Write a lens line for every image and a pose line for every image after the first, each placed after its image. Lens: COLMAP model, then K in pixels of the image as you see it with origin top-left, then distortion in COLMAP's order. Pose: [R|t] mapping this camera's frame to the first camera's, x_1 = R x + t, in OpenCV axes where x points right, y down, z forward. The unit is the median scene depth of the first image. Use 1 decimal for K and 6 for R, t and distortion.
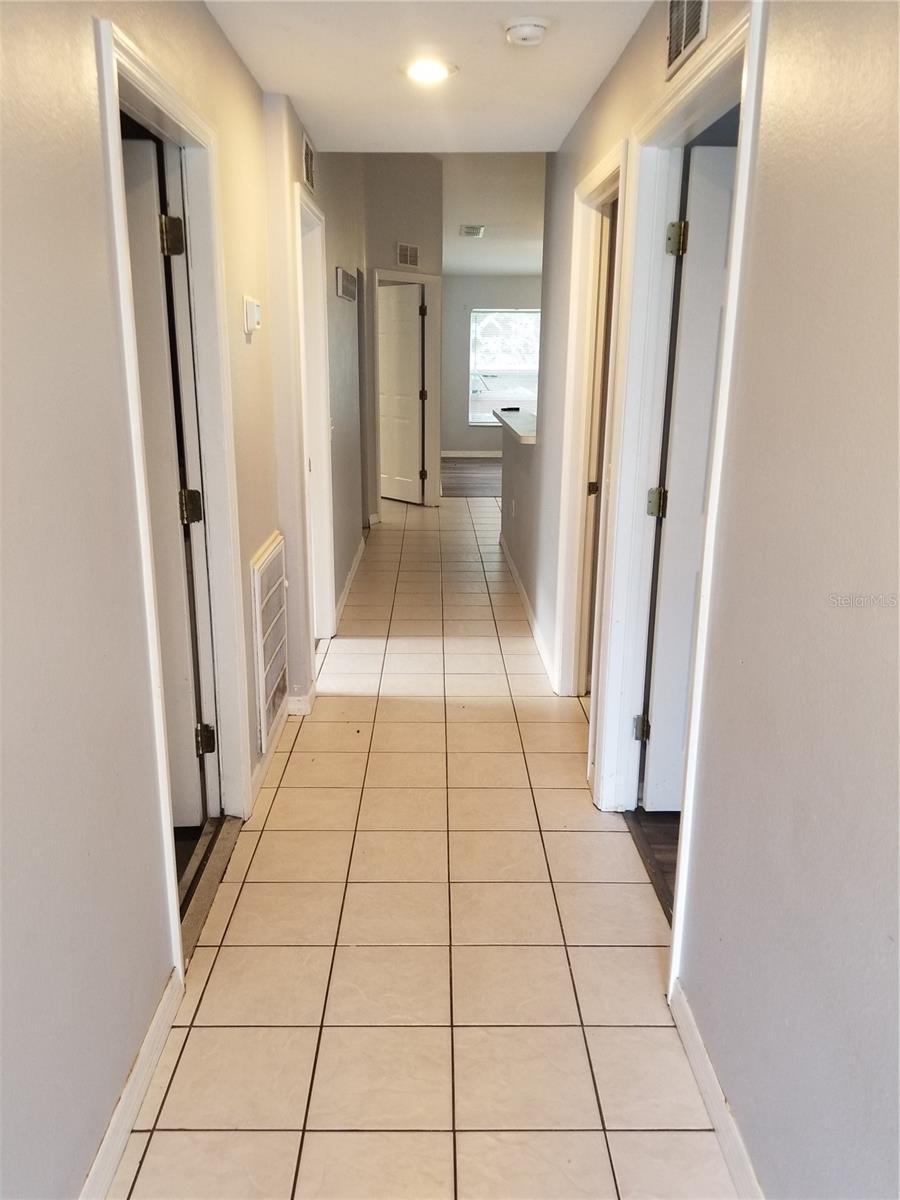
lens RADIAL K [[911.8, 0, 450.0], [0, 911.8, 600.0], [0, 0, 1]] dist [0.000184, -0.001838]
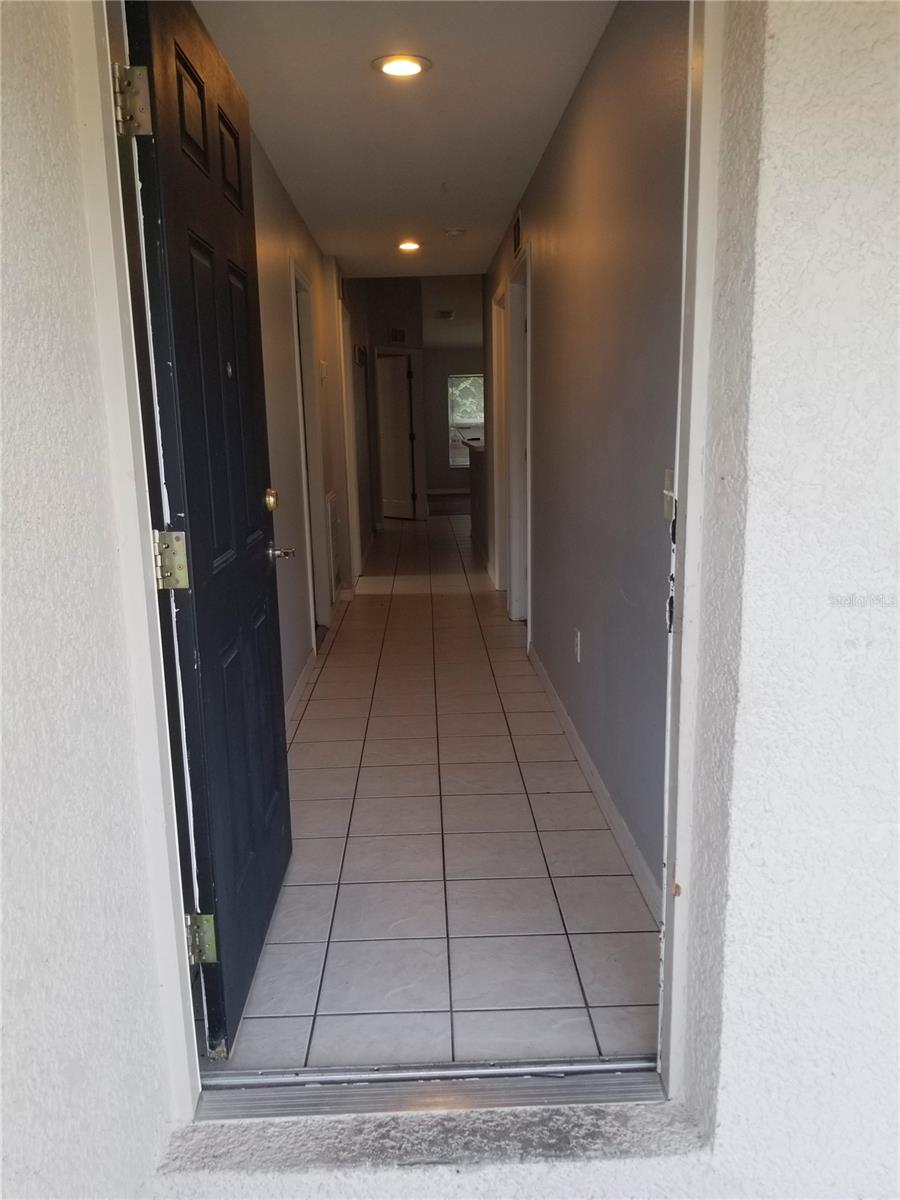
lens RADIAL K [[929.5, 0, 448.2], [0, 929.5, 639.2], [0, 0, 1]] dist [0.002873, 0.000618]
pose [[0.999395, -0.034600, 0.003491, 0.009057], [0.034715, 0.998537, -0.041457, 0.138395], [-0.002052, 0.041553, 0.999134, -0.376050]]
